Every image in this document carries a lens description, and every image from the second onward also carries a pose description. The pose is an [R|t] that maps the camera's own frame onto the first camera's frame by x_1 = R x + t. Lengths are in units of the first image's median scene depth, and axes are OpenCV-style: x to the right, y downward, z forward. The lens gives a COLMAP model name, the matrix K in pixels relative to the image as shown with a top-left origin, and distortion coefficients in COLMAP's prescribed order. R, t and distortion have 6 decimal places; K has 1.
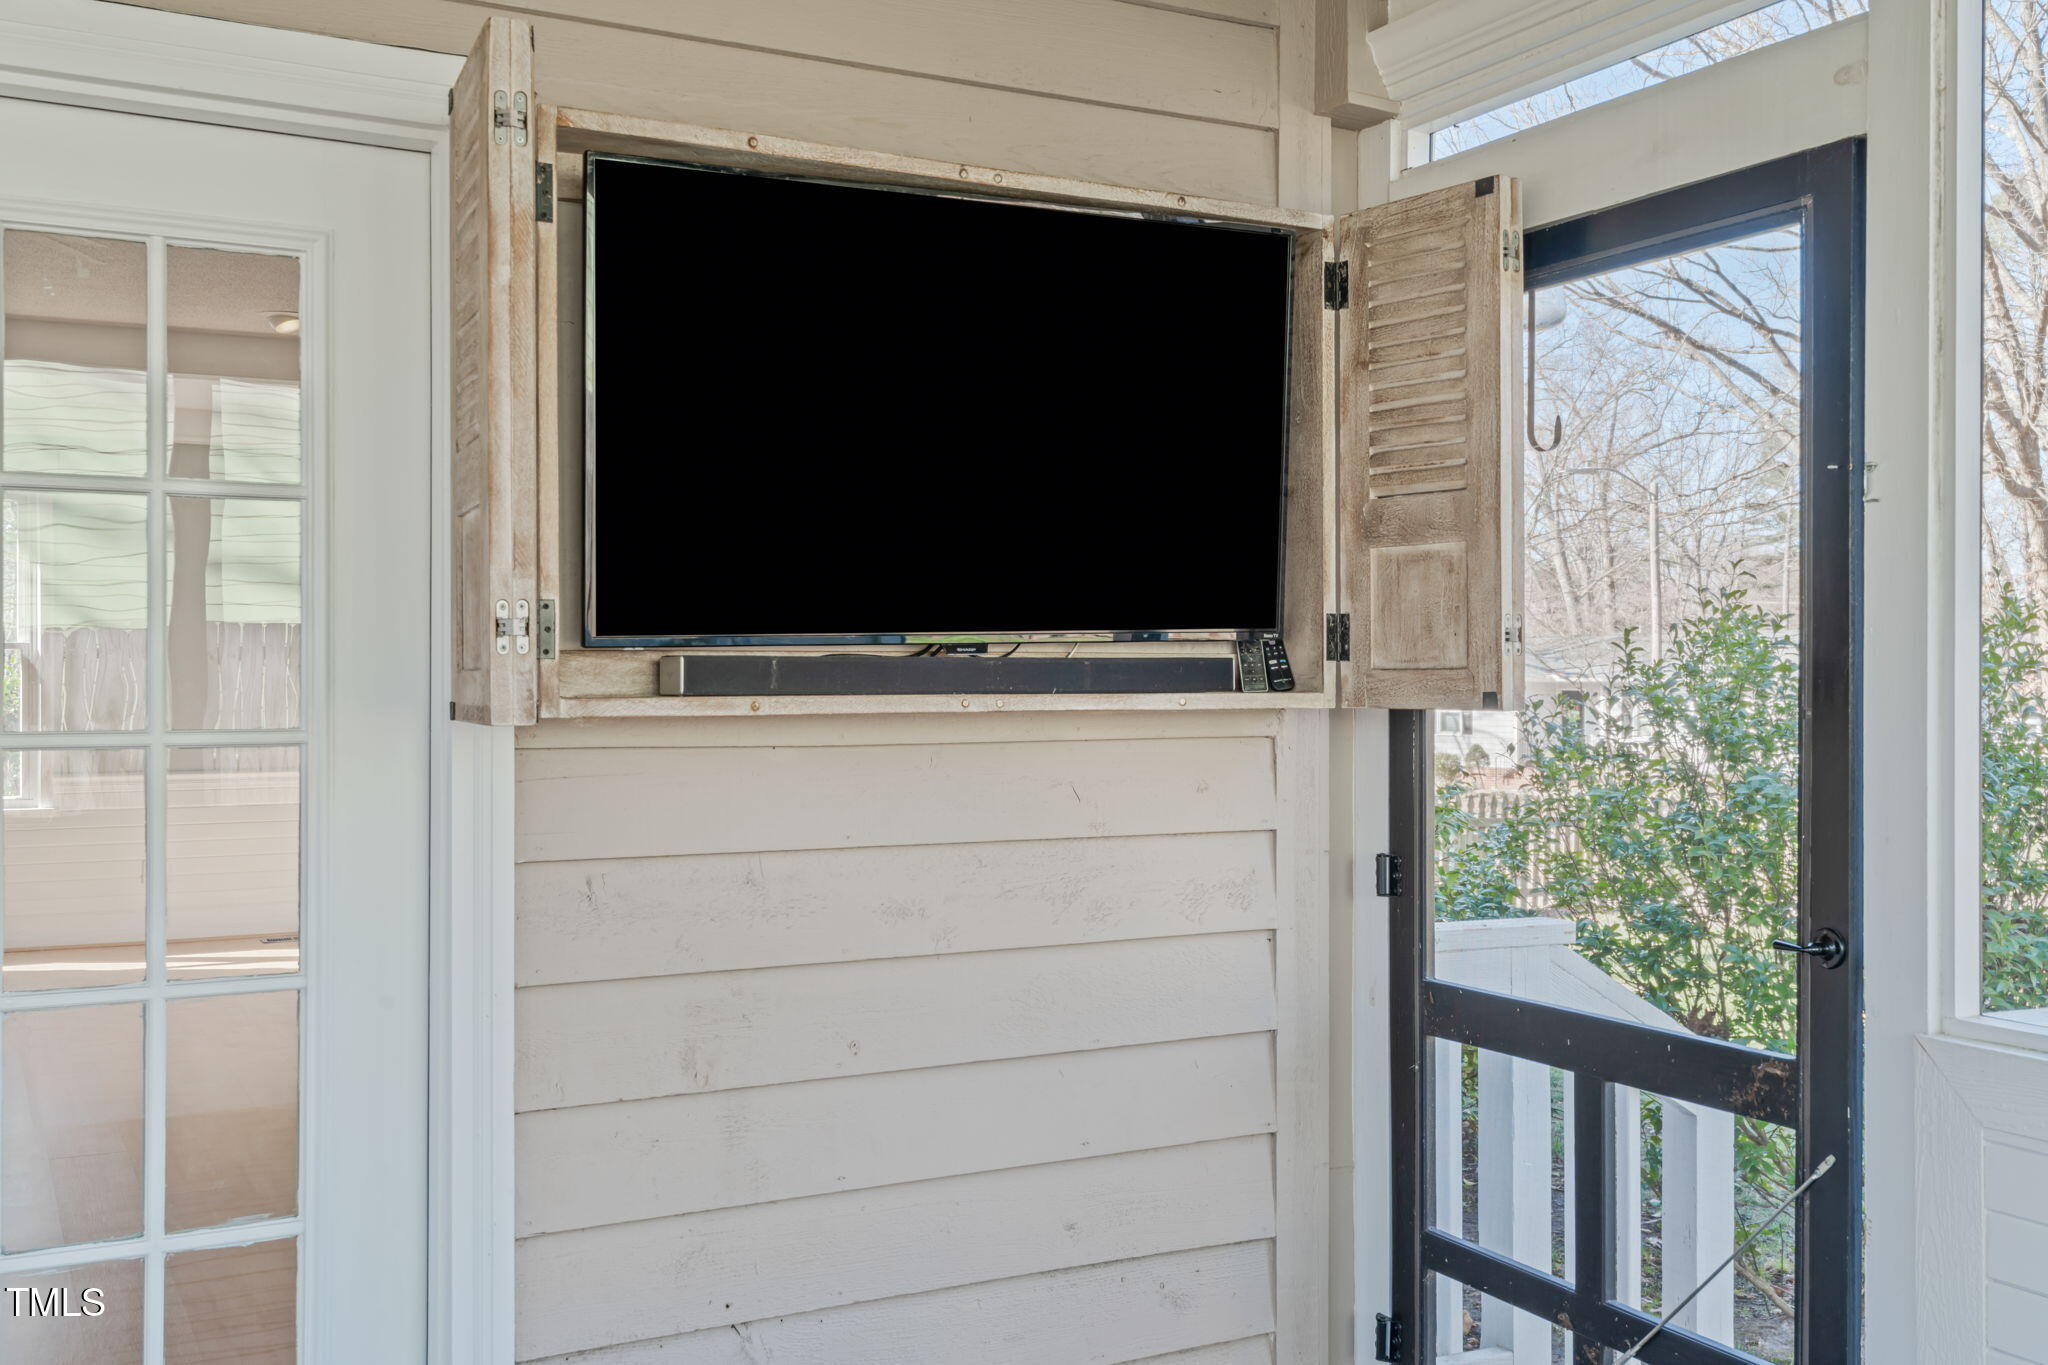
lens RADIAL K [[1920.4, 0, 1025.4], [0, 1920.4, 673.8], [0, 0, 1]] dist [0.040926, 0.000000]
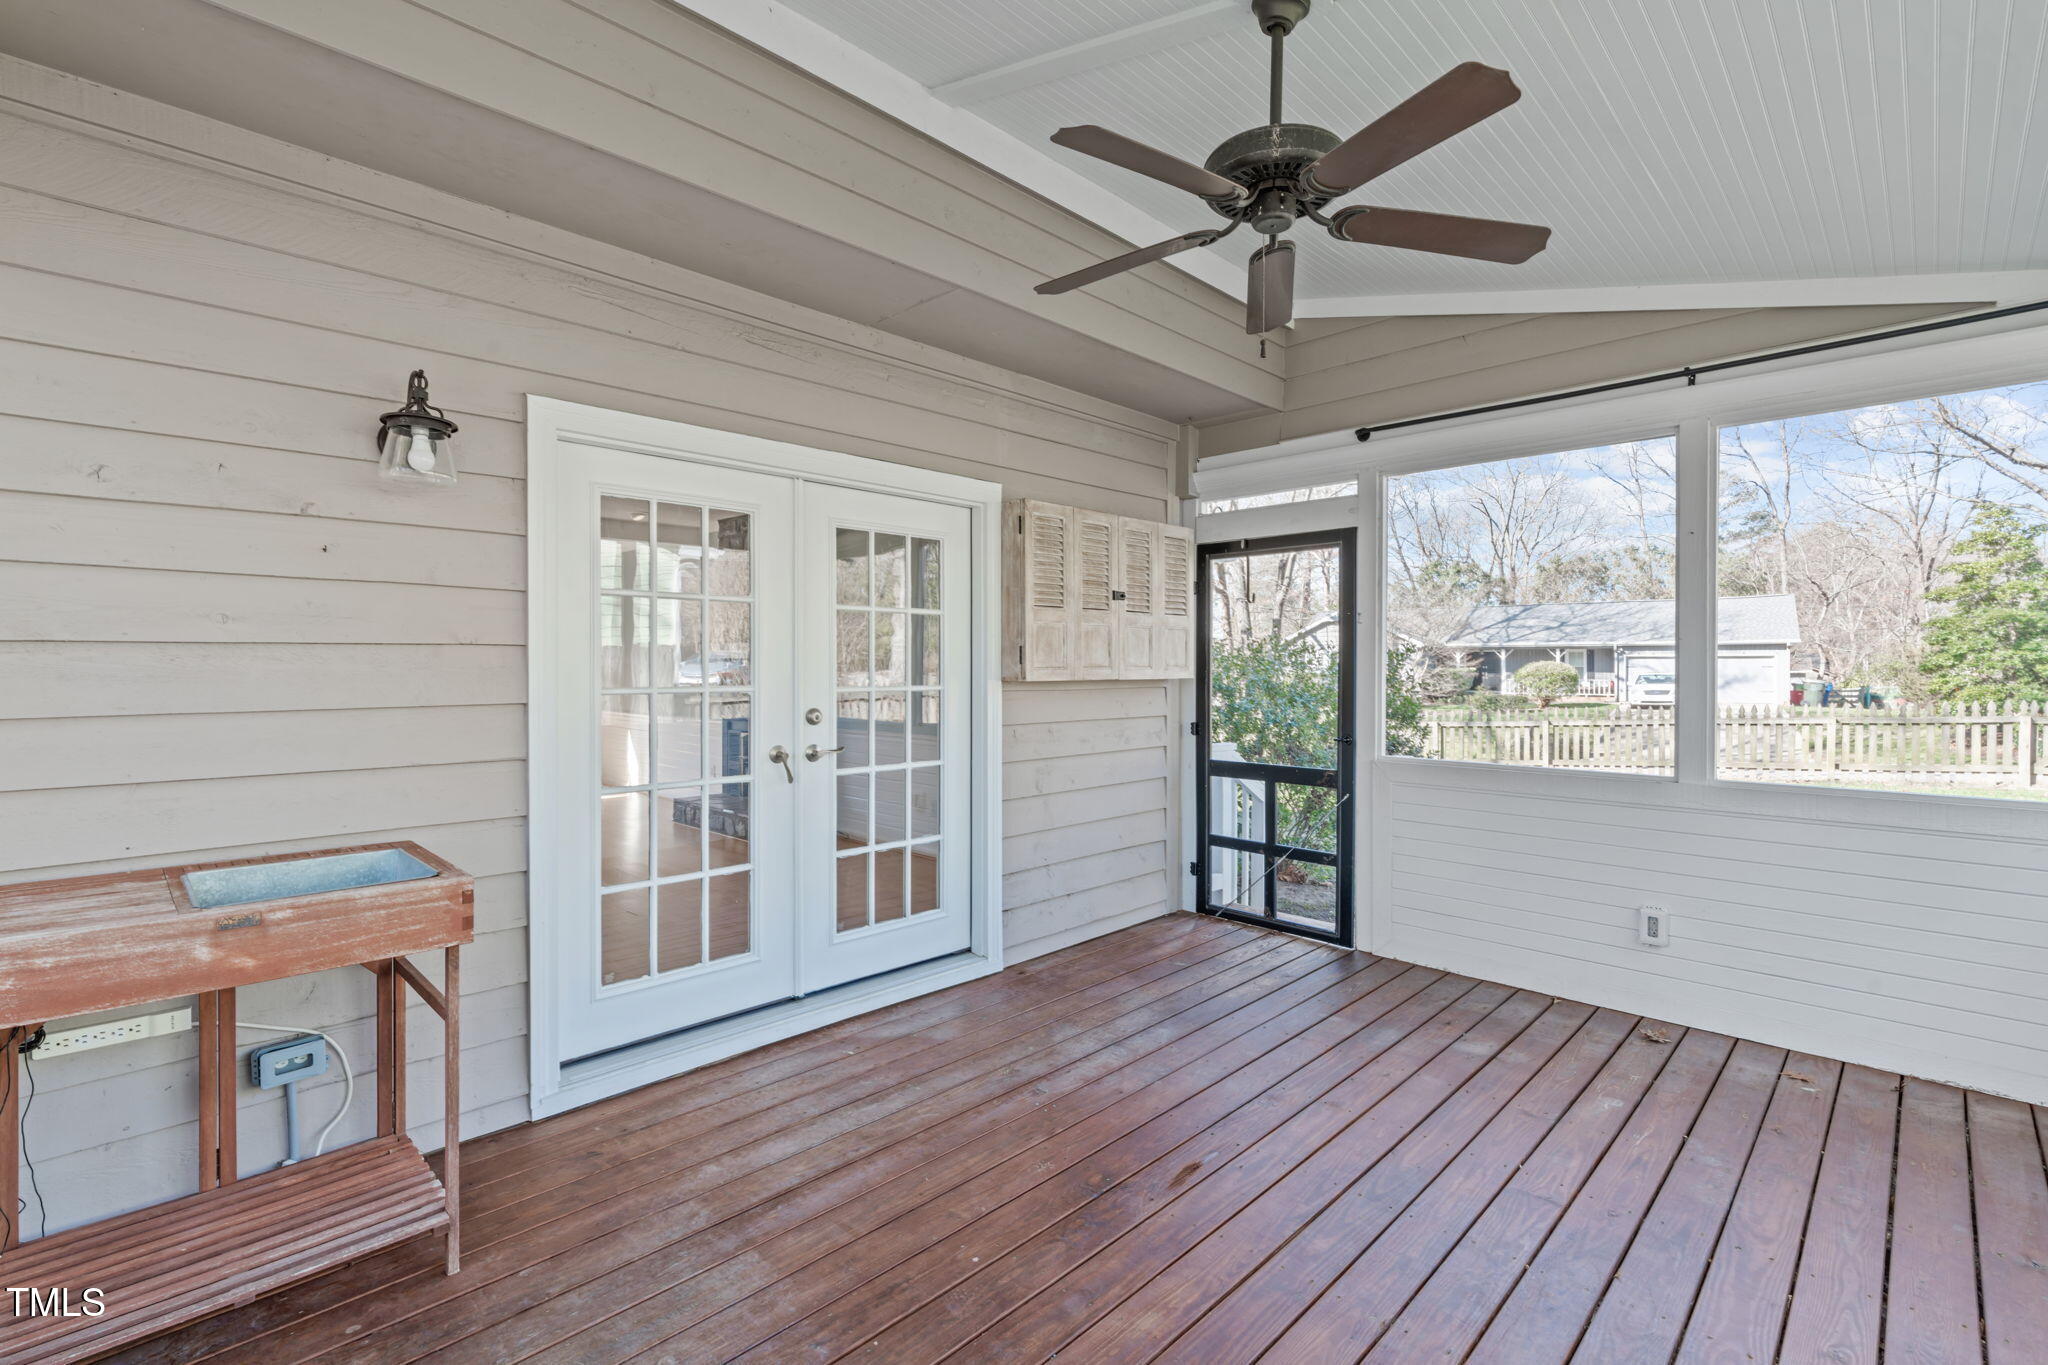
lens RADIAL K [[919.9, 0, 1019.3], [0, 919.9, 680.5], [0, 0, 1]] dist [0.004976, 0.000975]
pose [[0.956876, -0.003456, 0.290475, -0.563030], [-0.002154, 0.999817, 0.018990, -0.006869], [-0.290488, -0.018796, 0.956694, -0.418383]]
